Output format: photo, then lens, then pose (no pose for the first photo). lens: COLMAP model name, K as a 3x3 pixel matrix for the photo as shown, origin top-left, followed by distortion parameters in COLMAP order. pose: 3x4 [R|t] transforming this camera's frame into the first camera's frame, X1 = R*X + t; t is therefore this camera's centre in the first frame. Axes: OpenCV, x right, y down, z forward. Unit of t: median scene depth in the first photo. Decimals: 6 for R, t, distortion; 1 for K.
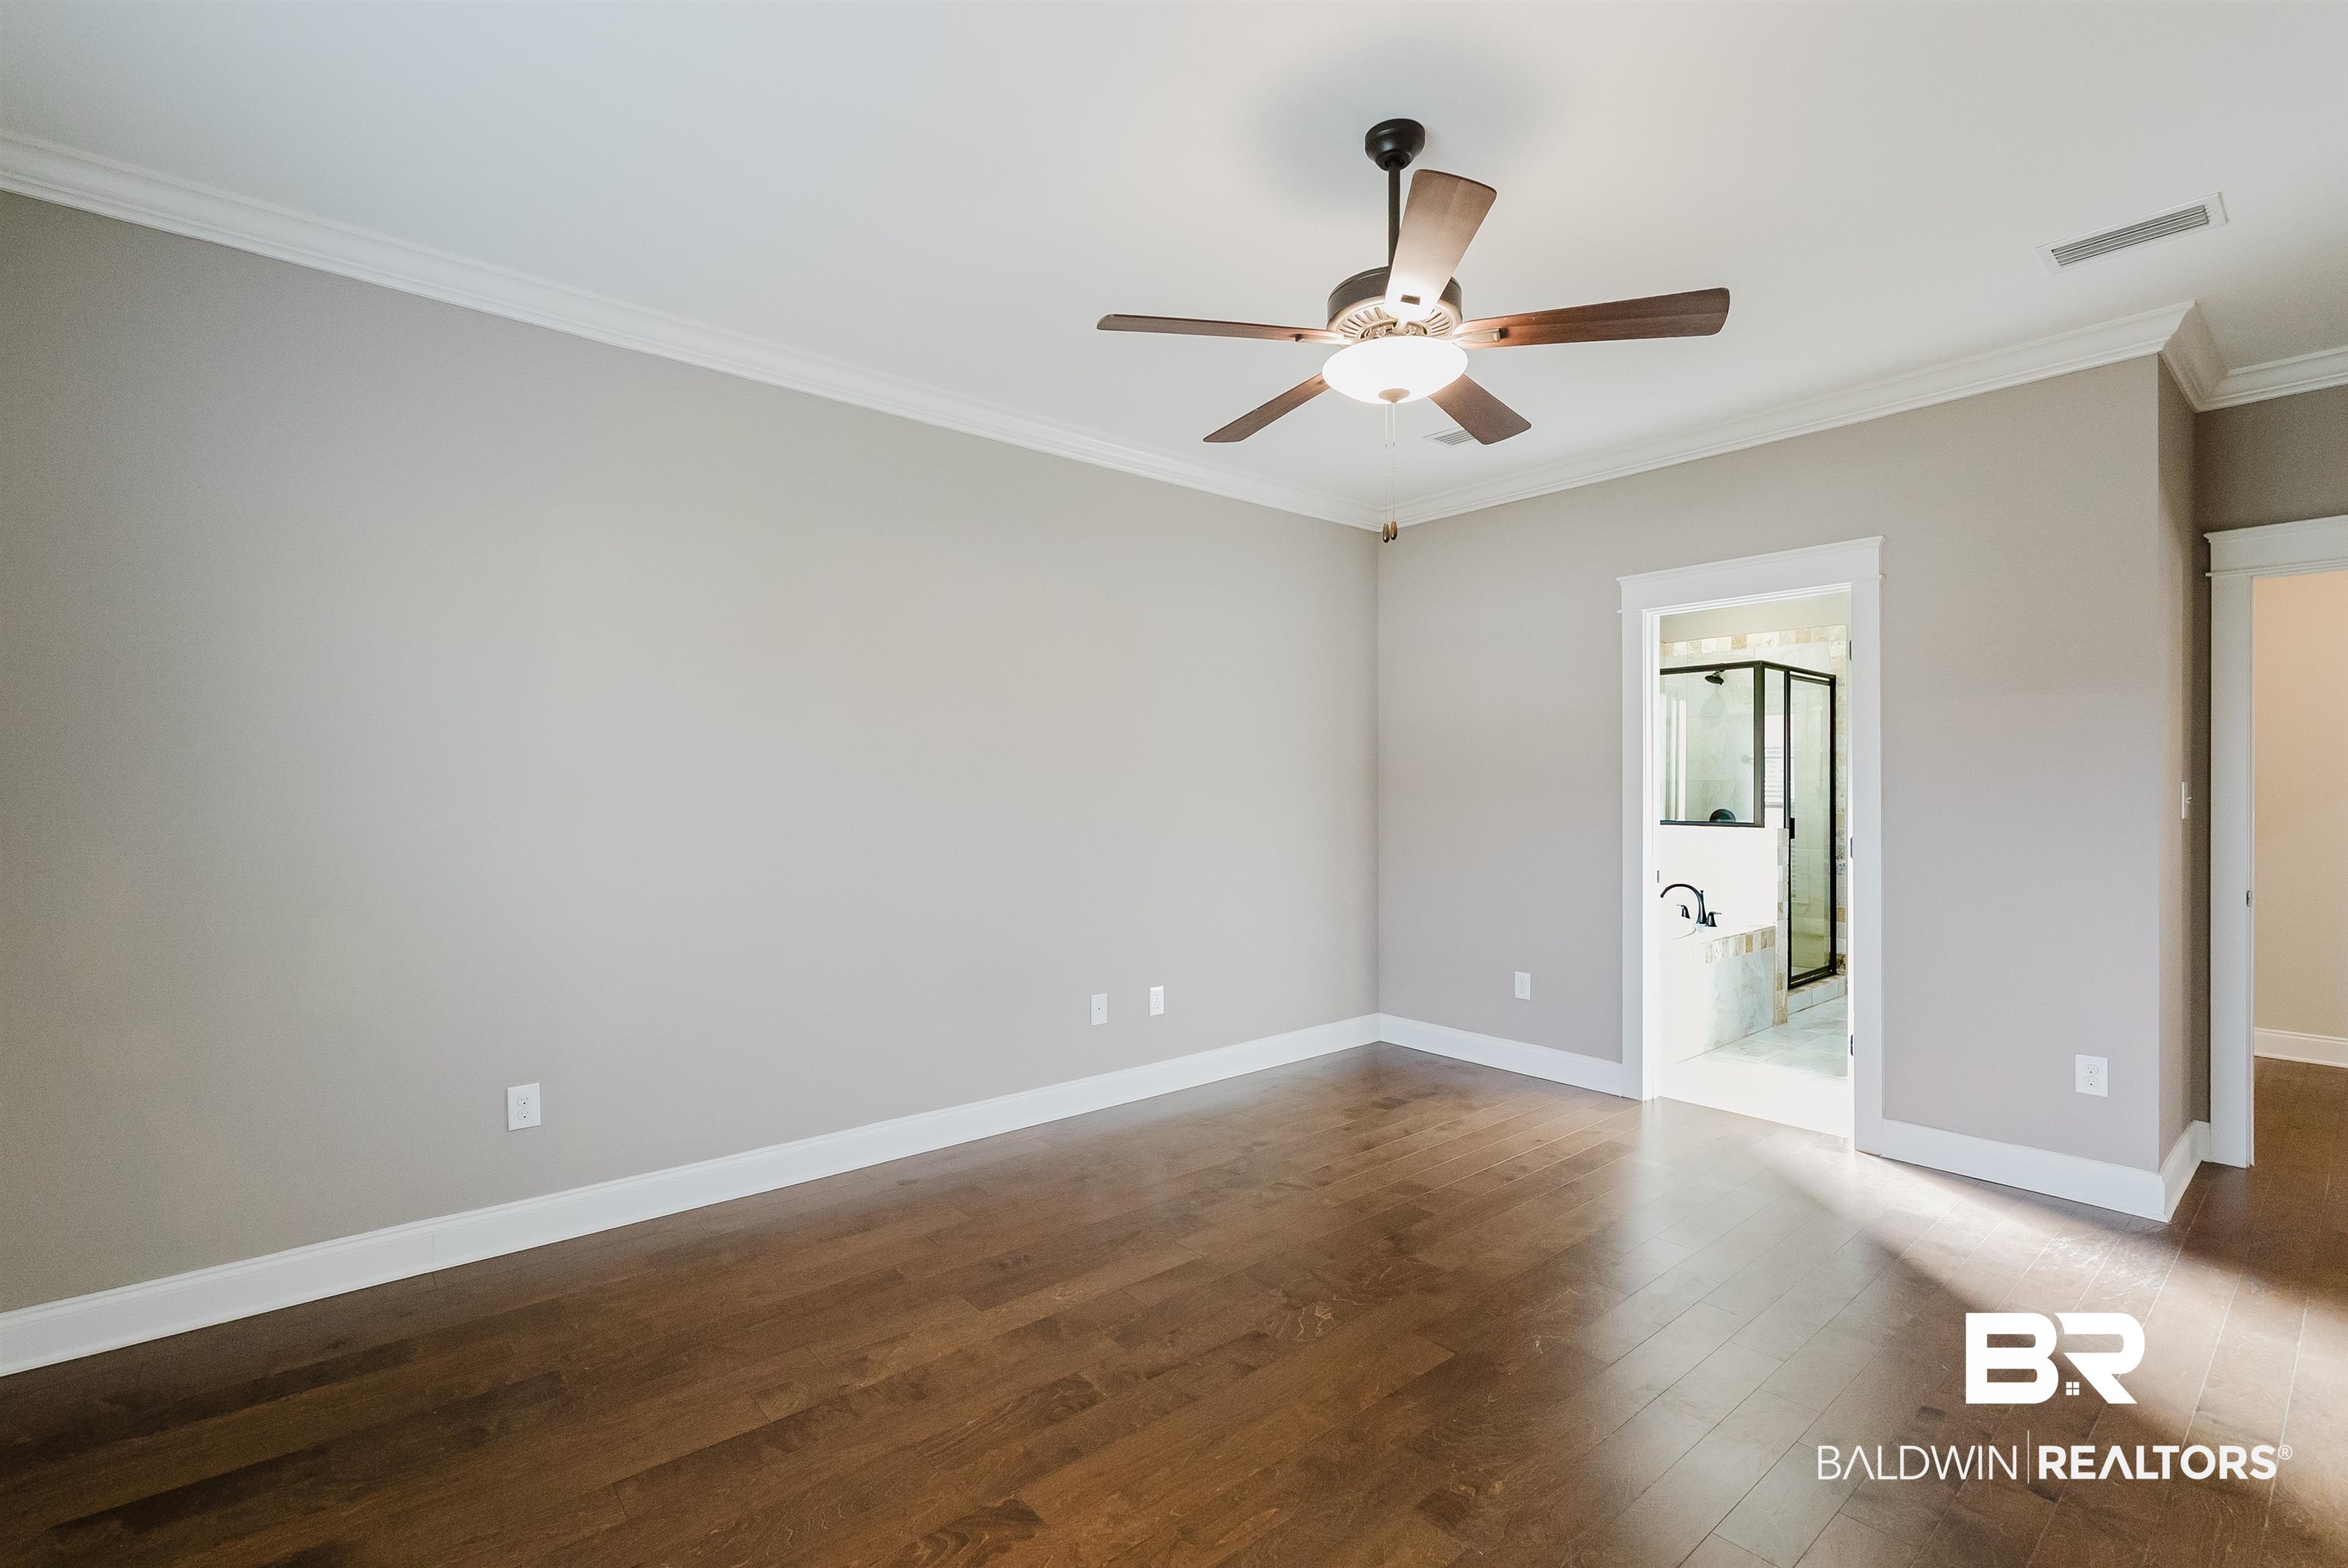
lens RADIAL K [[1048.8, 0, 1173.3], [0, 1048.8, 781.9], [0, 0, 1]] dist [-0.001426, -0.000089]
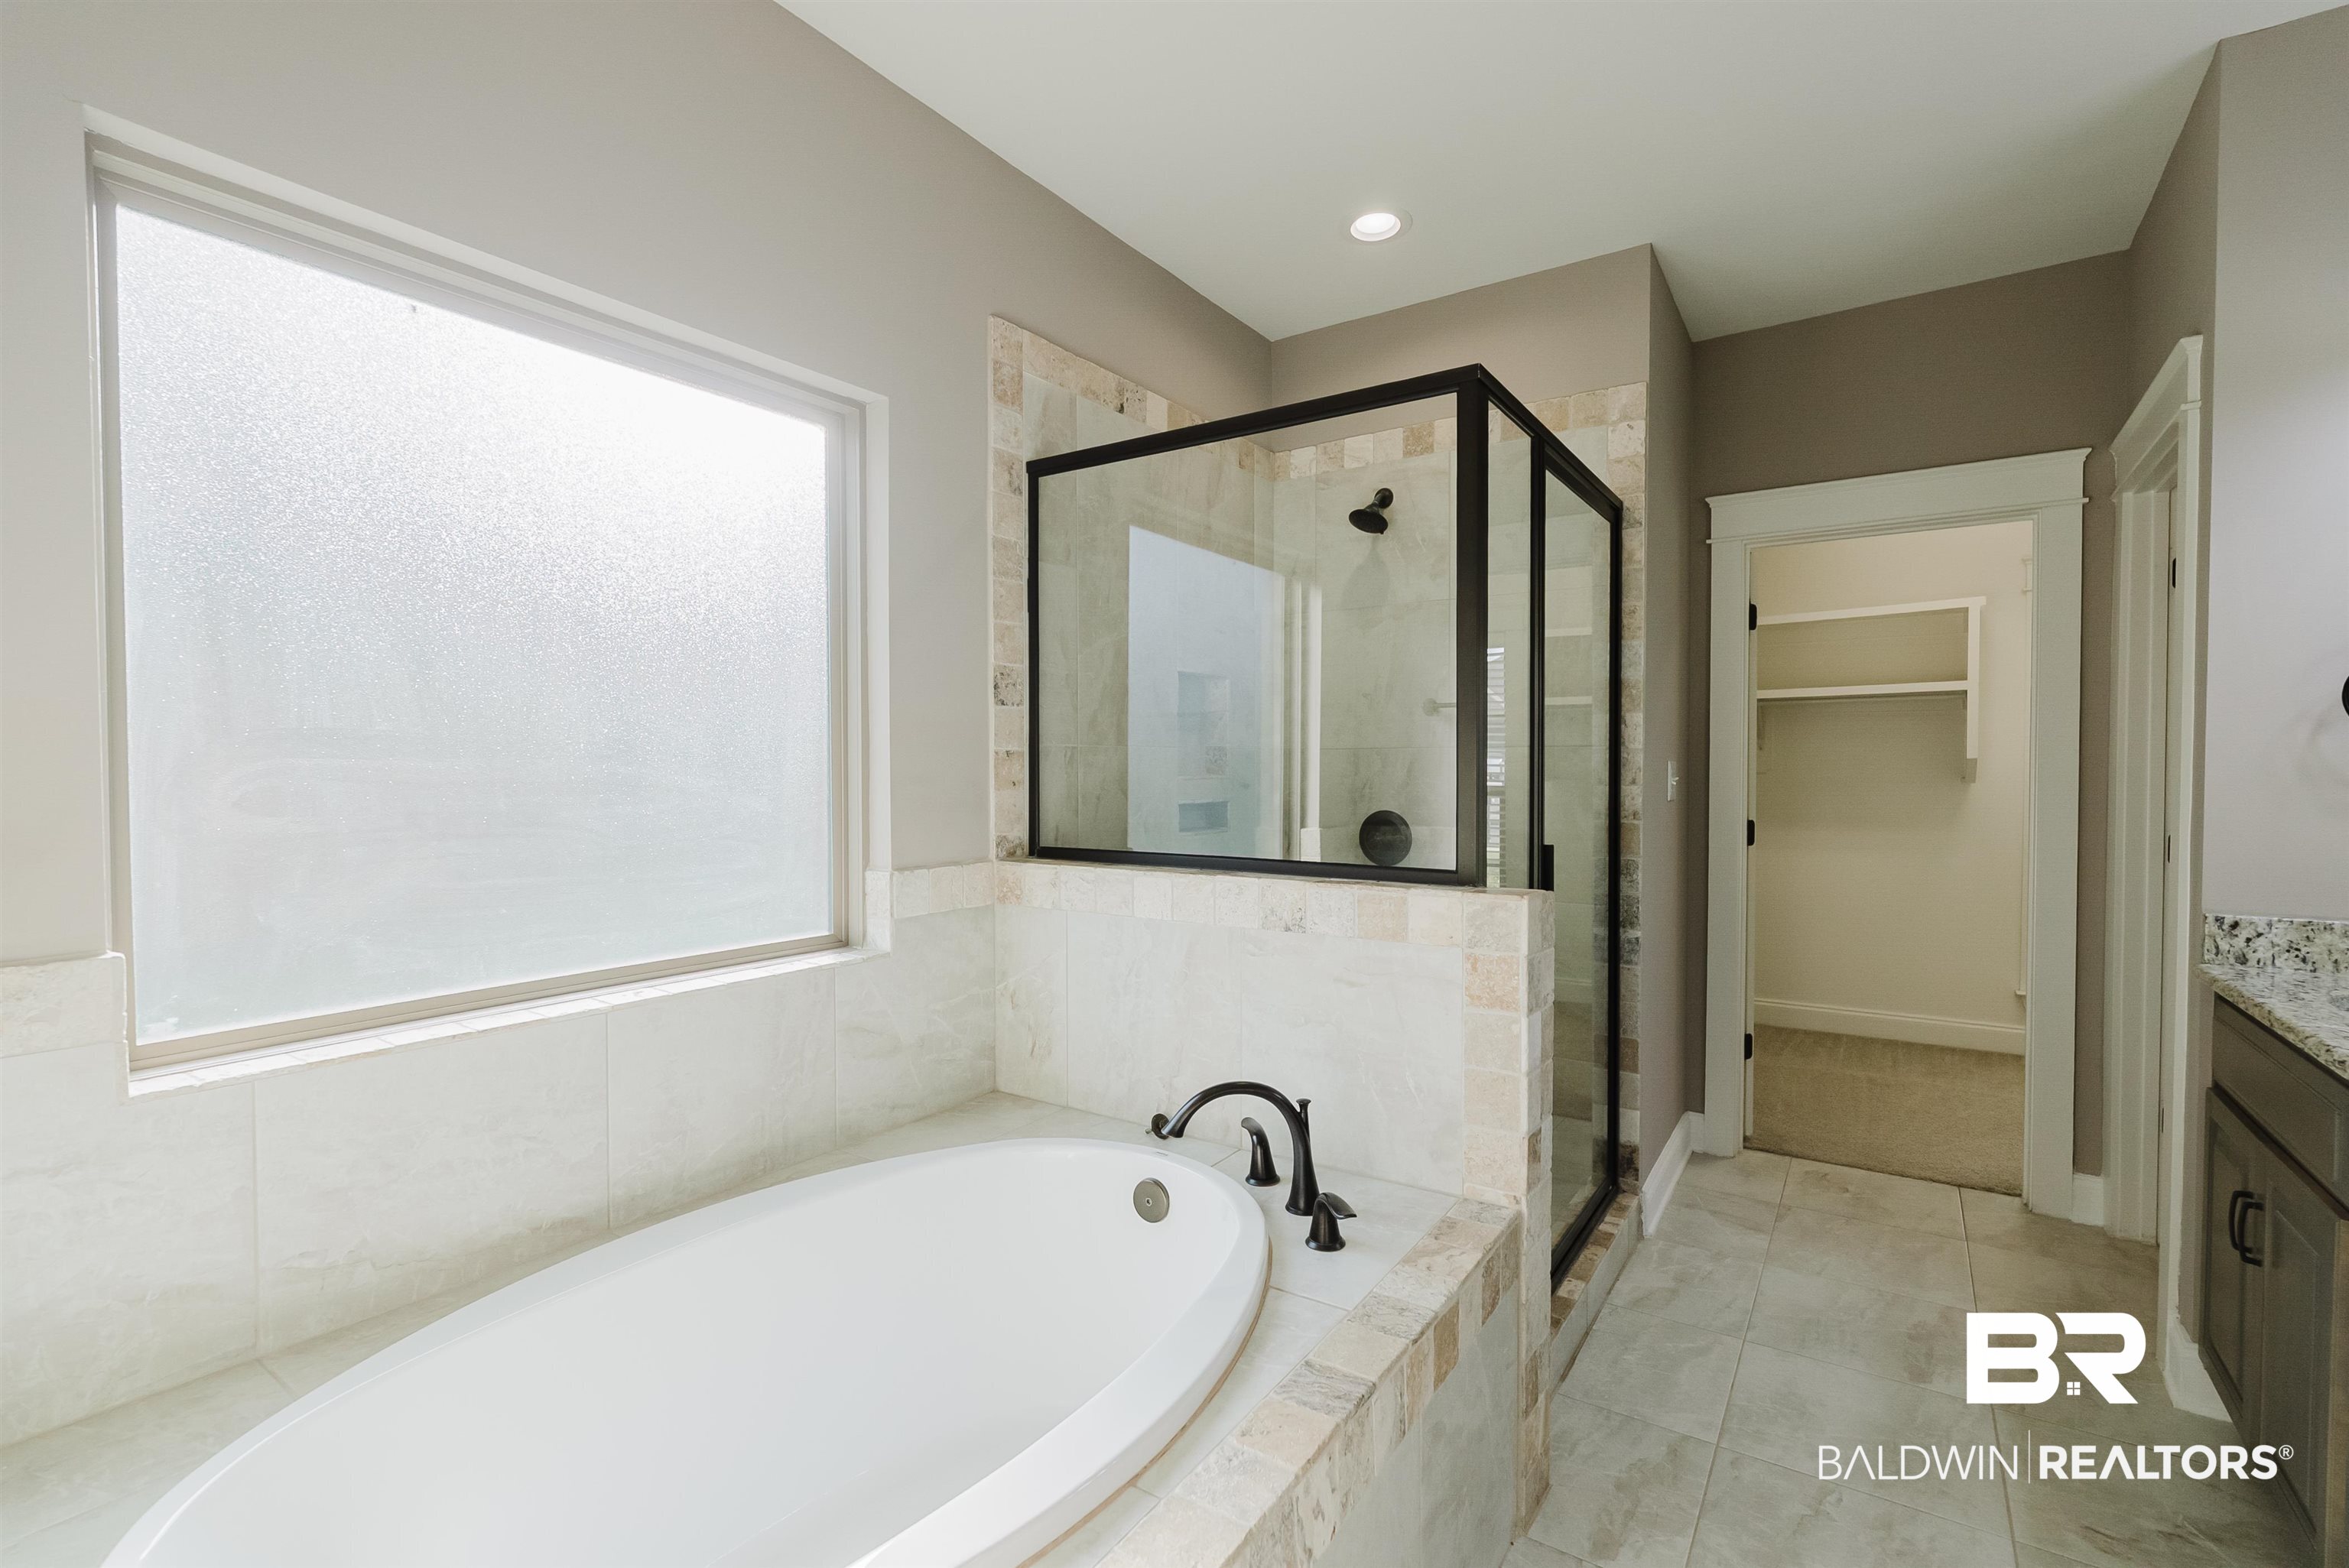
lens RADIAL K [[1049.3, 0, 1174.9], [0, 1049.3, 784.9], [0, 0, 1]] dist [-0.001426, -0.000089]
pose [[0.966036, -0.011644, 0.258146, 0.343713], [0.005511, 0.999685, 0.024469, 0.003157], [-0.258350, -0.022215, 0.965796, 0.631926]]
